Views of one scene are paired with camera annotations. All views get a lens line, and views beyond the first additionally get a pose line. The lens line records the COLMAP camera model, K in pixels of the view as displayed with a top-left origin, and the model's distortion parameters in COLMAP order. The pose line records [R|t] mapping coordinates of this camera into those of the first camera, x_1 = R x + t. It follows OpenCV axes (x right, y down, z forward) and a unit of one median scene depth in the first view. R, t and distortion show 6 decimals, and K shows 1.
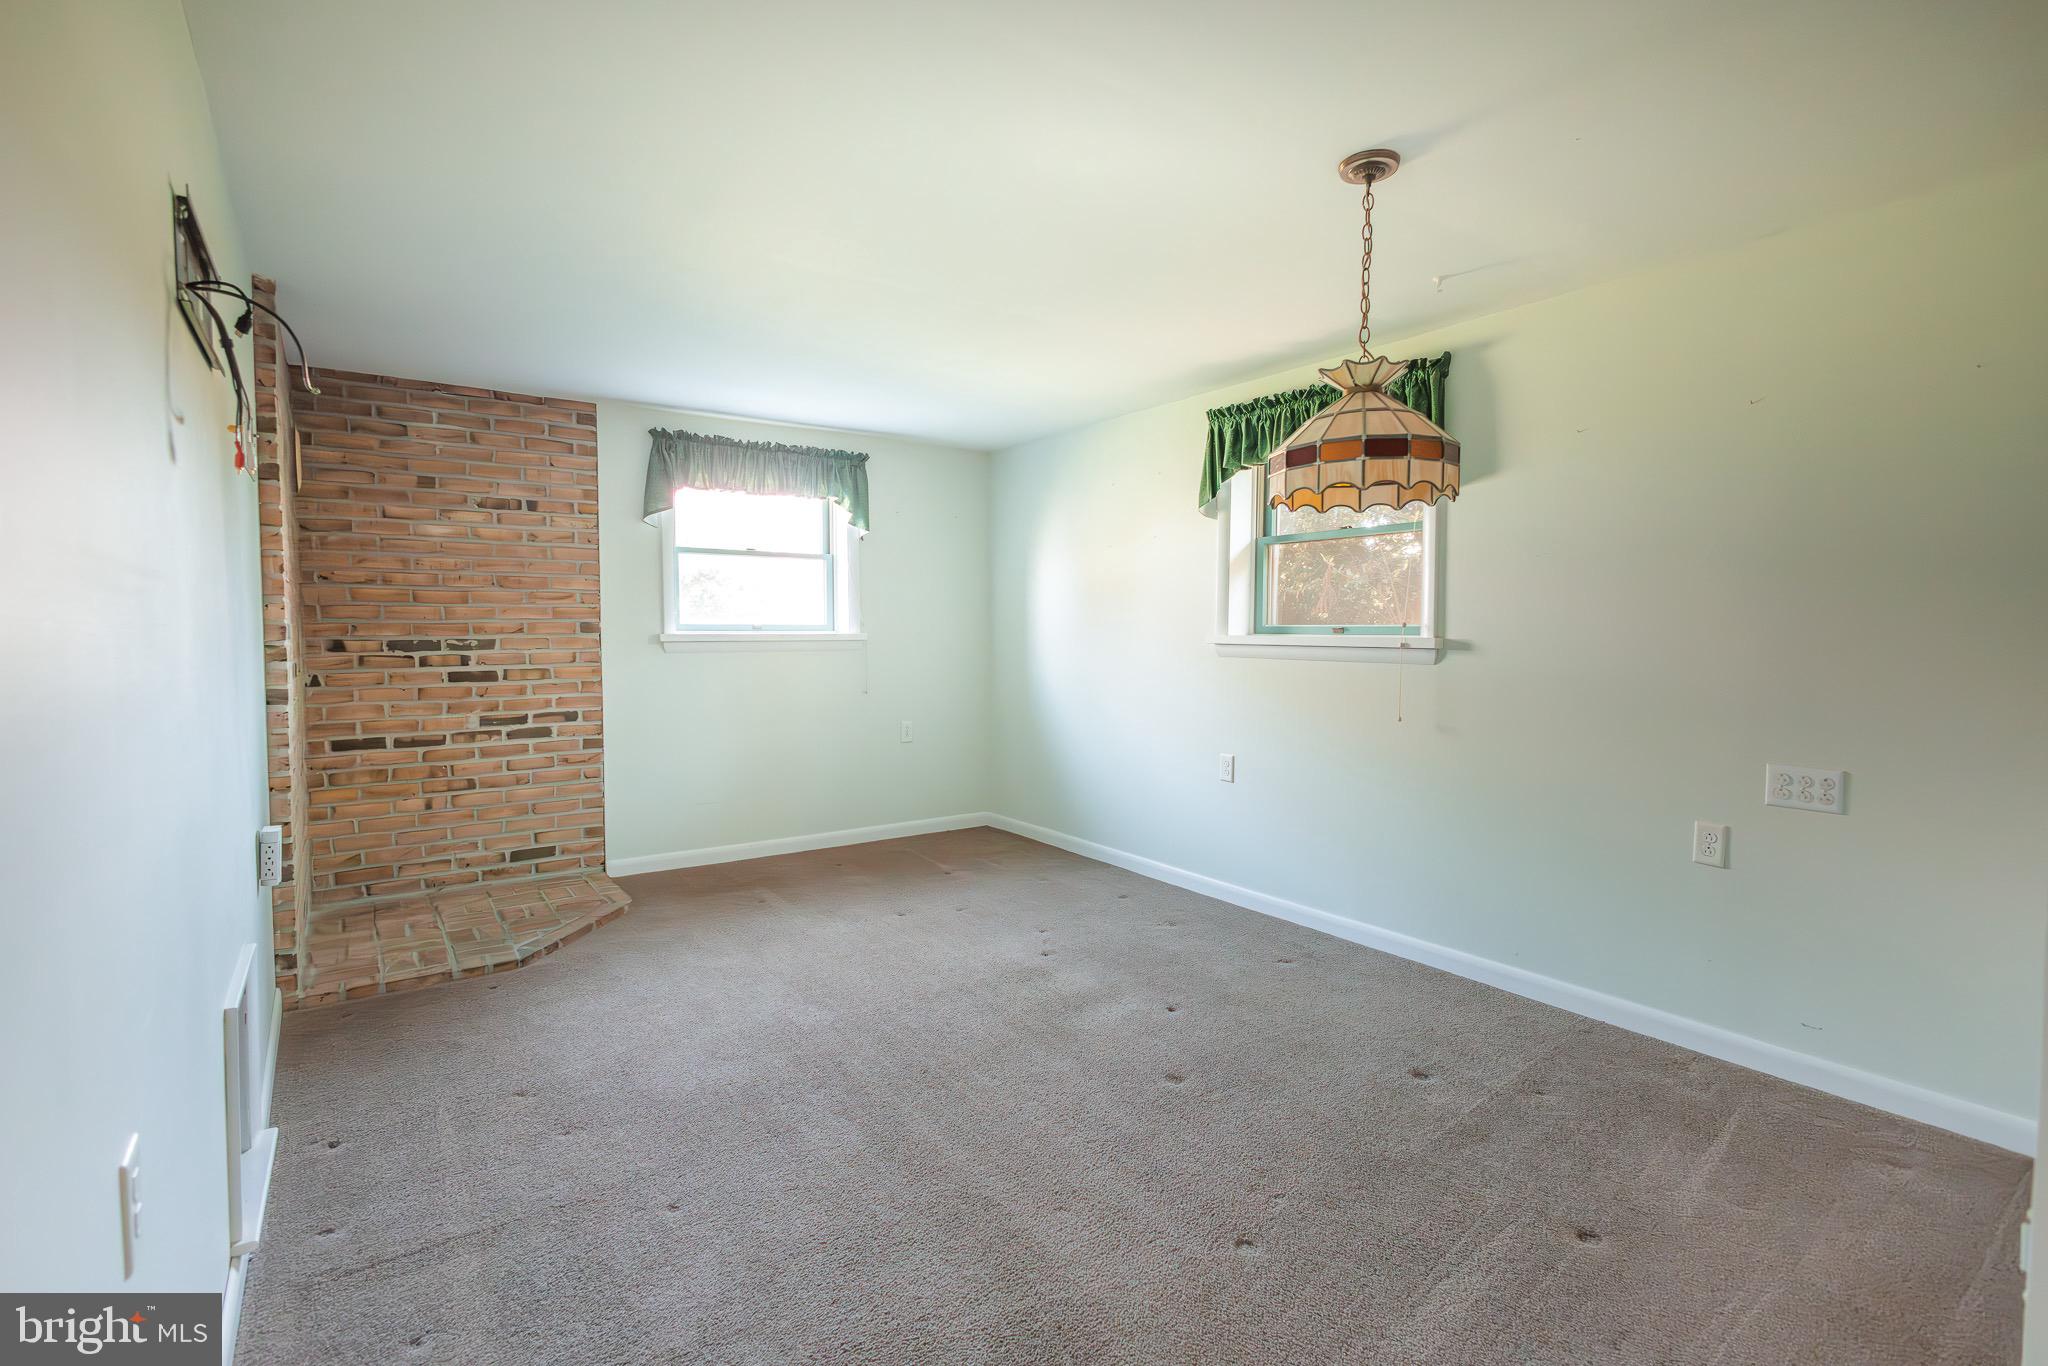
lens RADIAL K [[944.7, 0, 1021.5], [0, 944.7, 670.5], [0, 0, 1]] dist [0.014372, -0.003553]
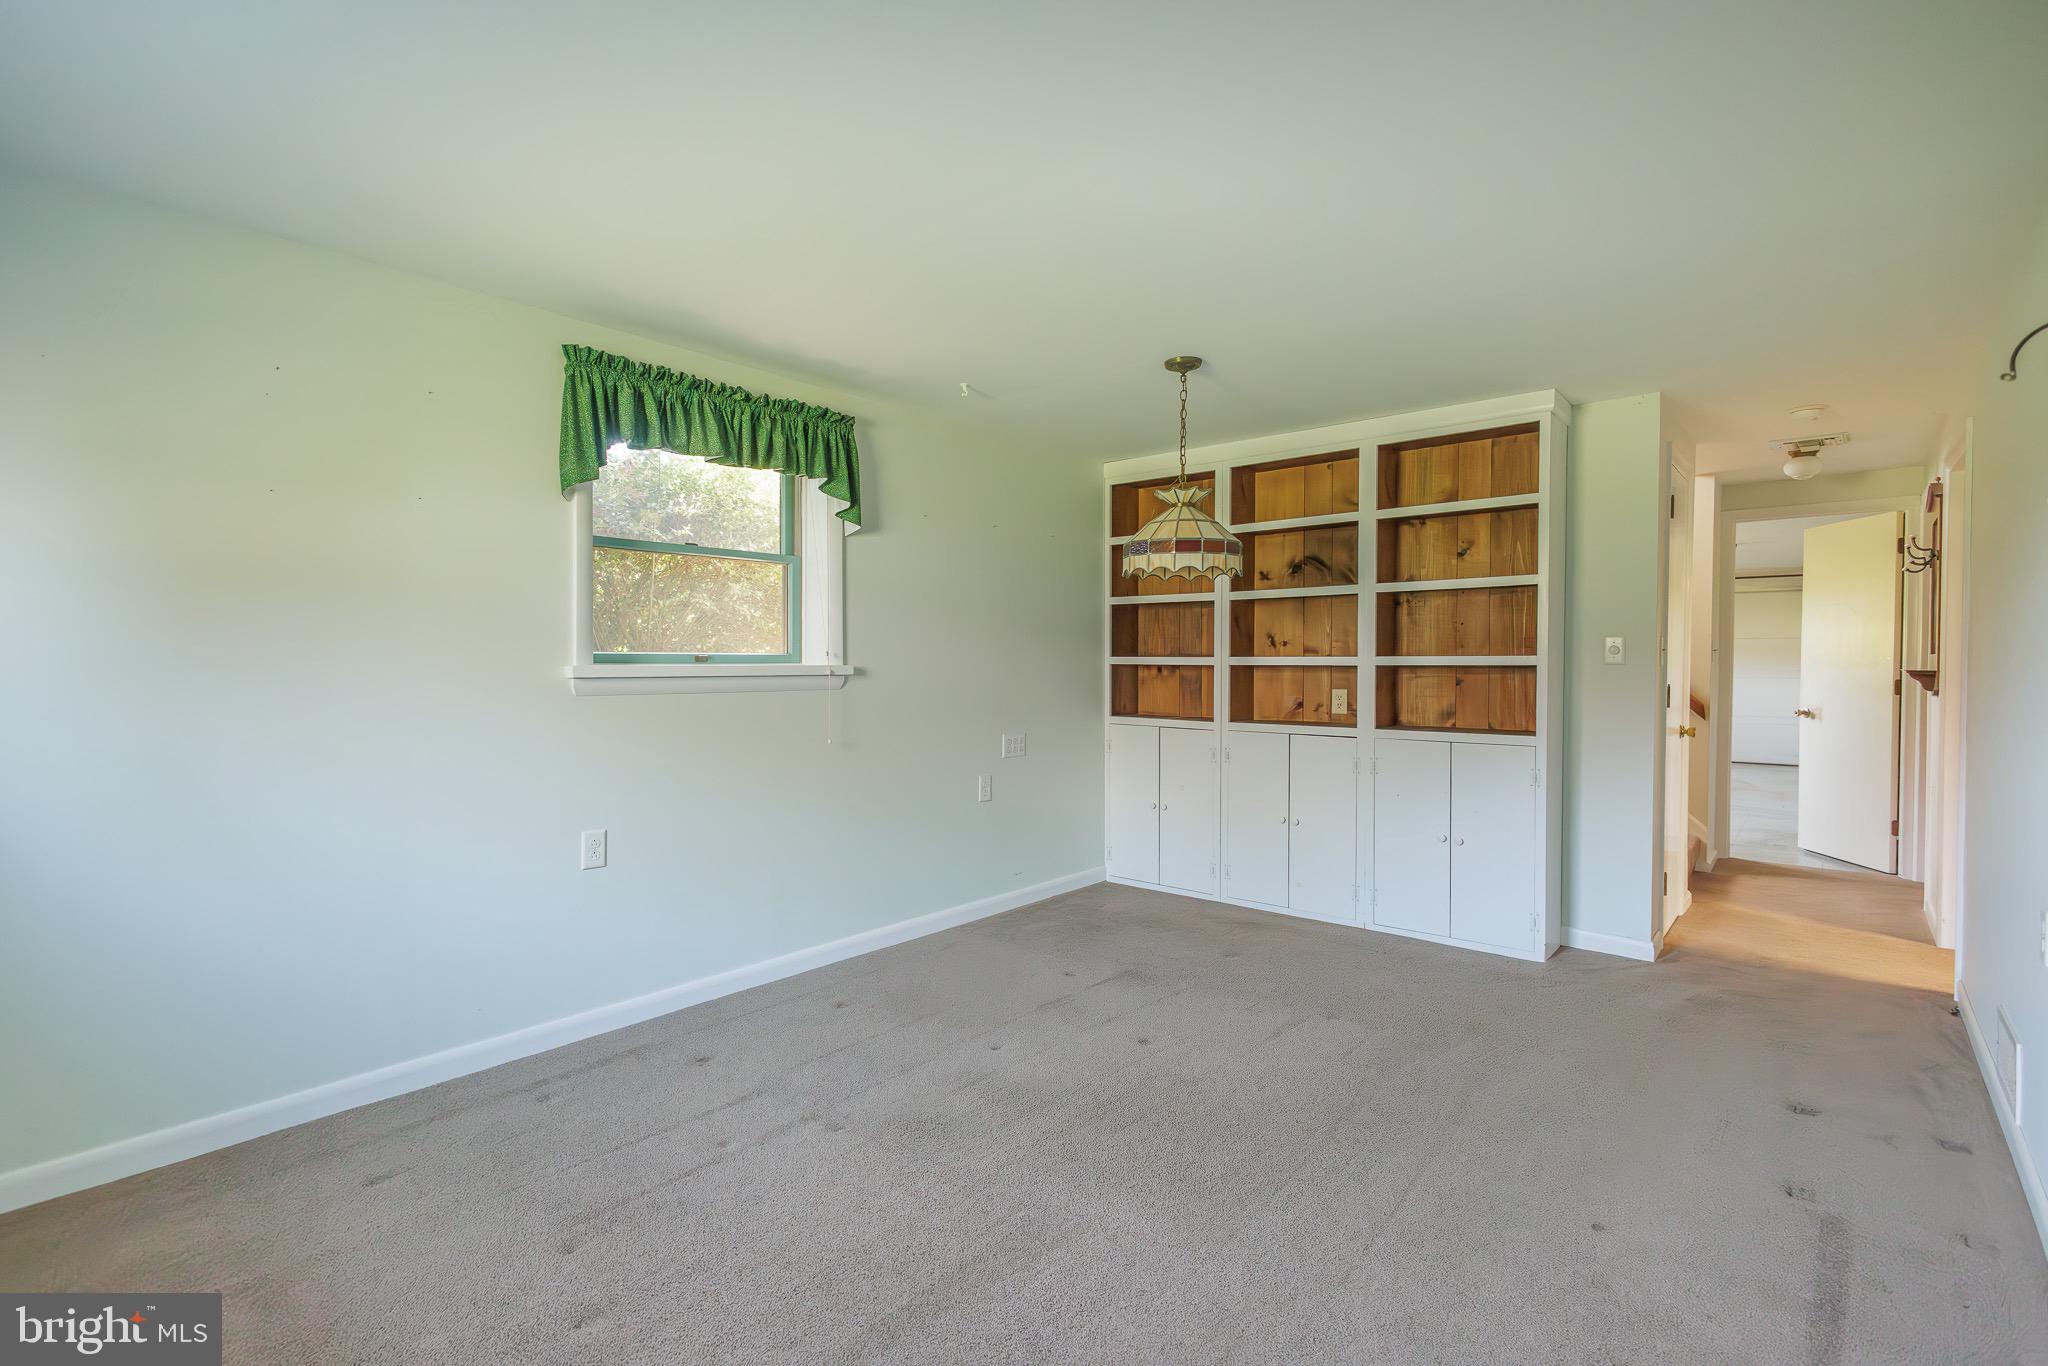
lens RADIAL K [[944.7, 0, 1021.7], [0, 944.7, 689.0], [0, 0, 1]] dist [0.014372, -0.003553]
pose [[-0.249467, -0.031105, 0.967884, -0.724583], [0.040475, 0.998276, 0.042514, -0.047620], [-0.967537, 0.049781, -0.247778, 1.107021]]
